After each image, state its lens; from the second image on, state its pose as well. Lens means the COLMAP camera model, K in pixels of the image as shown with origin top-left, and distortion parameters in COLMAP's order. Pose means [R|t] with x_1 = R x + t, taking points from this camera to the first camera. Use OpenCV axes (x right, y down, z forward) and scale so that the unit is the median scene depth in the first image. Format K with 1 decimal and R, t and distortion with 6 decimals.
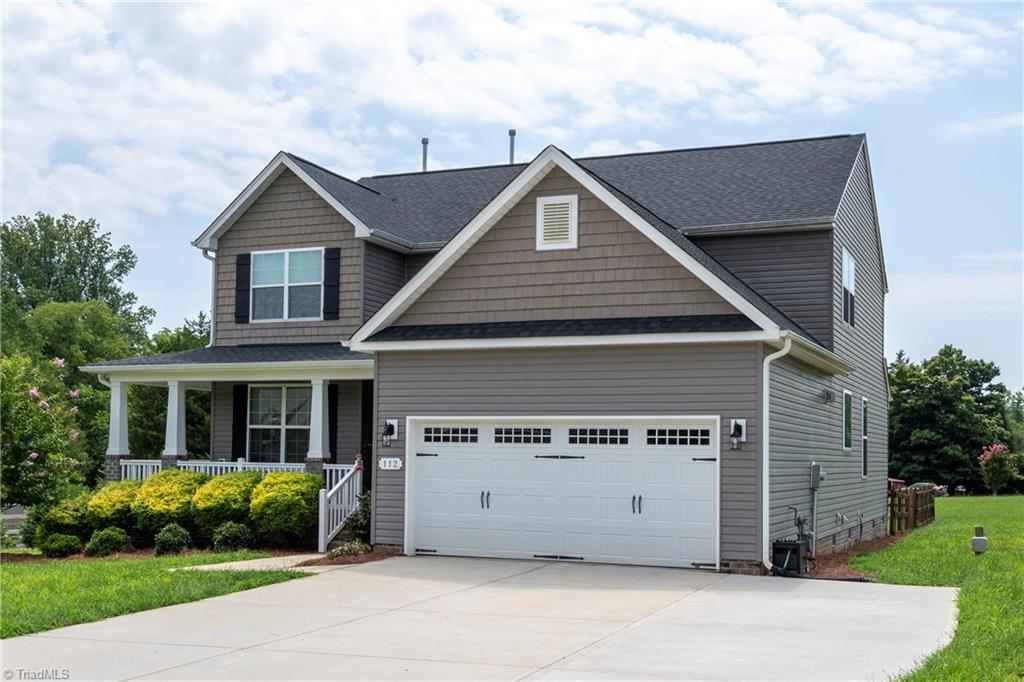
lens RADIAL K [[1220.1, 0, 512.5], [0, 1220.1, 419.0], [0, 0, 1]] dist [-0.003611, 0.005113]
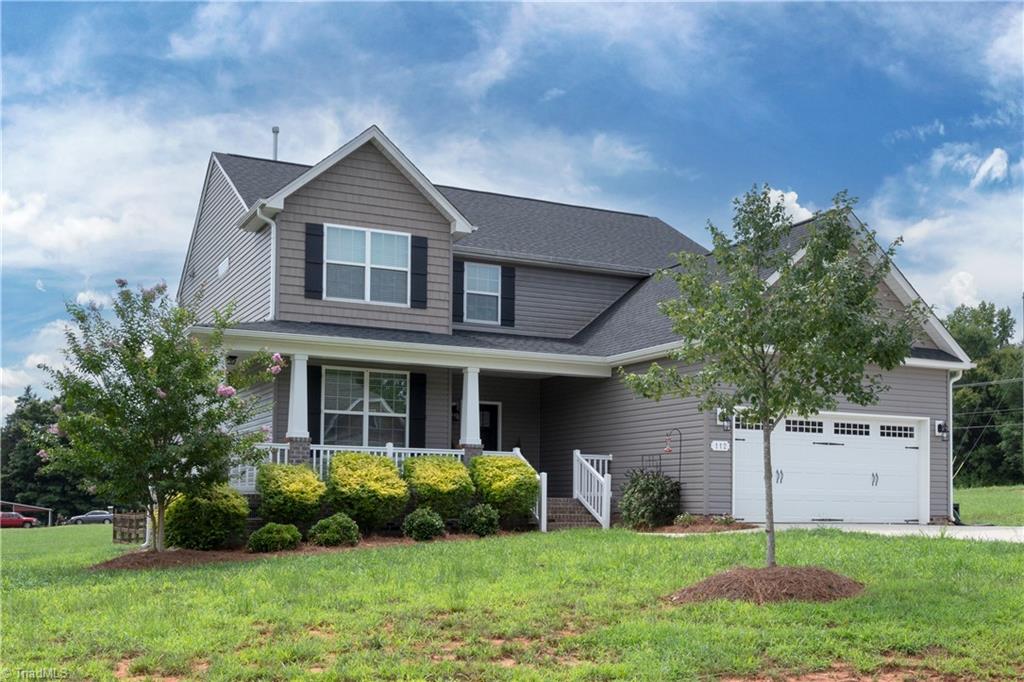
lens RADIAL K [[1119.3, 0, 540.2], [0, 1119.3, 476.7], [0, 0, 1]] dist [0.000780, 0.008680]
pose [[0.644715, 0.013402, 0.764305, -0.785827], [-0.024064, 0.999707, 0.002769, 0.051415], [-0.764044, -0.020178, 0.644849, 0.334312]]
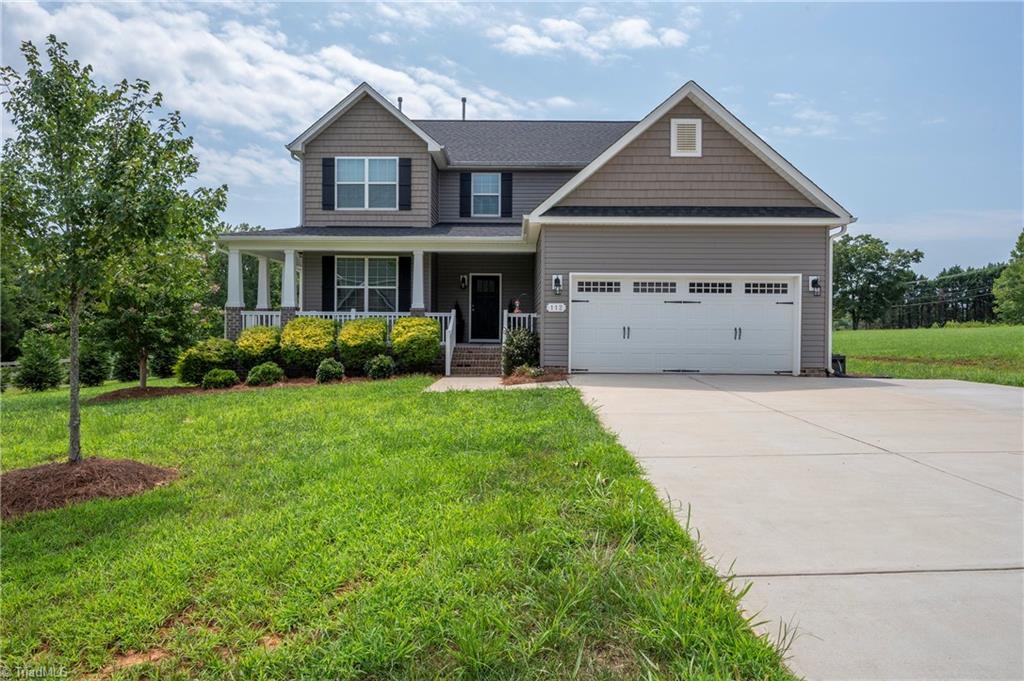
lens RADIAL K [[655.9, 0, 512.0], [0, 655.9, 340.5], [0, 0, 1]] dist [0.001646, 0.001712]
pose [[0.924570, -0.015035, 0.380716, -0.324619], [-0.005793, 0.998551, 0.053503, 0.026314], [-0.380969, -0.051673, 0.923143, 0.257760]]
